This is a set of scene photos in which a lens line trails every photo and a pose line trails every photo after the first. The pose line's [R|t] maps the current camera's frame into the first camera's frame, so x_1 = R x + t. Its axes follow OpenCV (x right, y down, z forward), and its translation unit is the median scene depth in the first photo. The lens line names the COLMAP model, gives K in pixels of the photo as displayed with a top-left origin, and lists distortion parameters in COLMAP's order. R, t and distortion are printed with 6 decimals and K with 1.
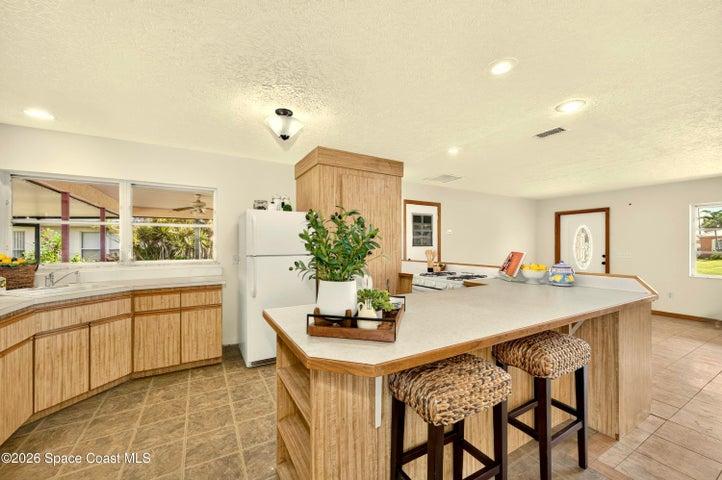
lens RADIAL K [[284.4, 0, 363.3], [0, 284.4, 243.2], [0, 0, 1]] dist [0.001696, -0.000495]
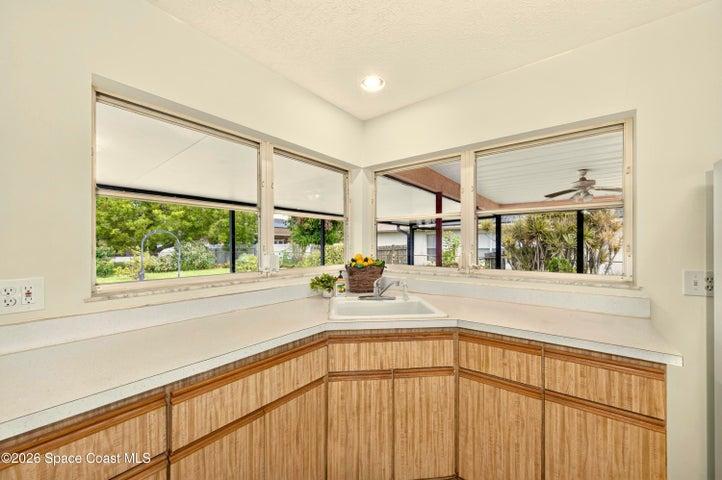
lens RADIAL K [[284.4, 0, 360.5], [0, 284.4, 243.3], [0, 0, 1]] dist [0.001696, -0.000495]
pose [[0.376347, -0.001355, -0.926478, -0.345160], [0.003797, 0.999993, 0.000080, 0.002413], [0.926471, -0.003548, 0.376350, 0.581446]]
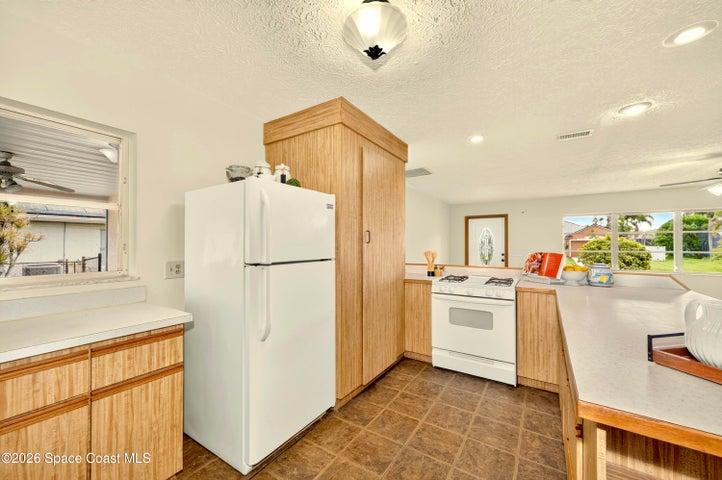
lens RADIAL K [[284.4, 0, 360.8], [0, 284.4, 241.0], [0, 0, 1]] dist [0.001696, -0.000495]
pose [[0.891578, 0.009424, 0.452770, -0.479986], [-0.006503, 0.999947, -0.008007, 0.003173], [-0.452821, 0.004195, 0.891591, 0.444137]]
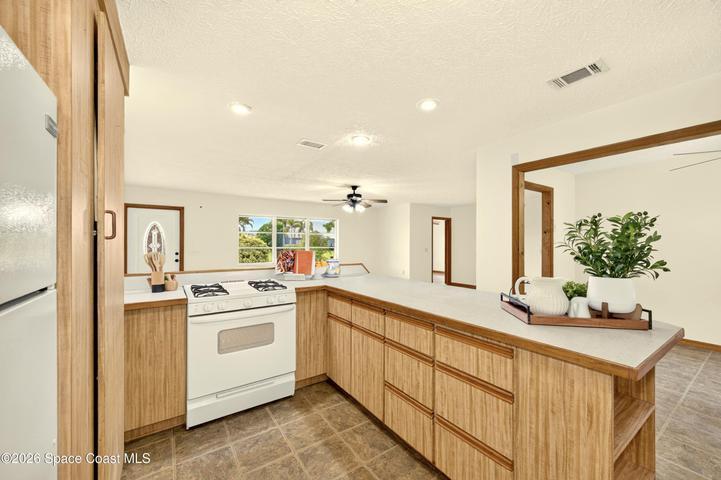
lens RADIAL K [[284.0, 0, 365.7], [0, 284.0, 240.9], [0, 0, 1]] dist [0.001696, -0.000495]
pose [[-0.085601, 0.007884, 0.996298, -0.485246], [-0.008696, 0.999925, -0.008660, 0.004290], [-0.996292, -0.009405, -0.085526, 0.884245]]
